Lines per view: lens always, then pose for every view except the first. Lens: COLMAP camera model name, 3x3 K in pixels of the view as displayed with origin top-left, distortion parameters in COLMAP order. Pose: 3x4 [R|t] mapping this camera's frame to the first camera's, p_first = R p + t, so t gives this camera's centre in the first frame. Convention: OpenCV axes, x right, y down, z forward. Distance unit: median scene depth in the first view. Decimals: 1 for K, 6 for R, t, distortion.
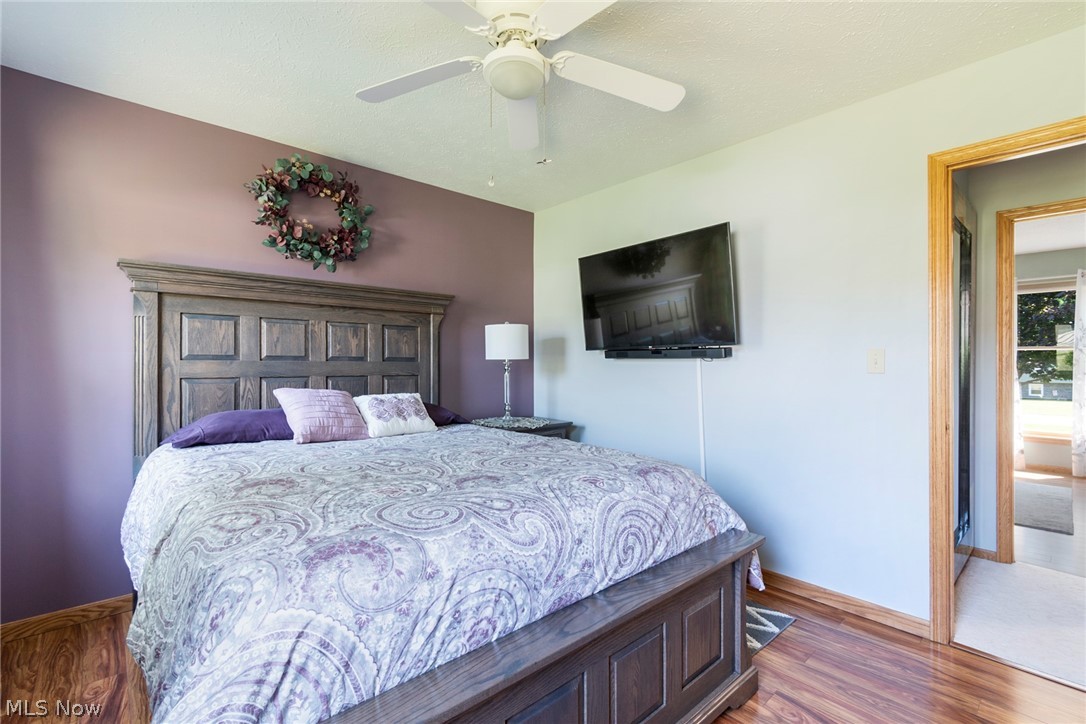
lens RADIAL K [[490.4, 0, 546.0], [0, 490.4, 362.3], [0, 0, 1]] dist [-0.000515, -0.000231]
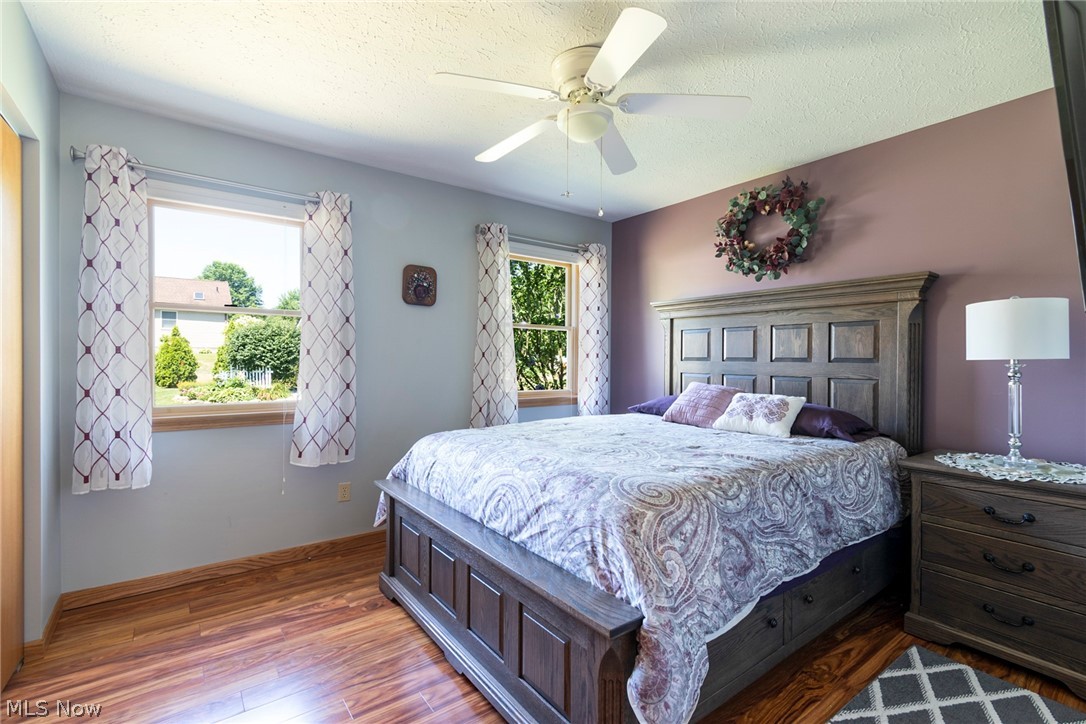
lens RADIAL K [[490.4, 0, 546.0], [0, 490.4, 362.3], [0, 0, 1]] dist [-0.000515, -0.000231]
pose [[-0.095109, 0.000507, -0.995467, 0.693570], [-0.007667, 0.999970, 0.001242, 0.000919], [0.995437, 0.007750, -0.095102, 0.612798]]
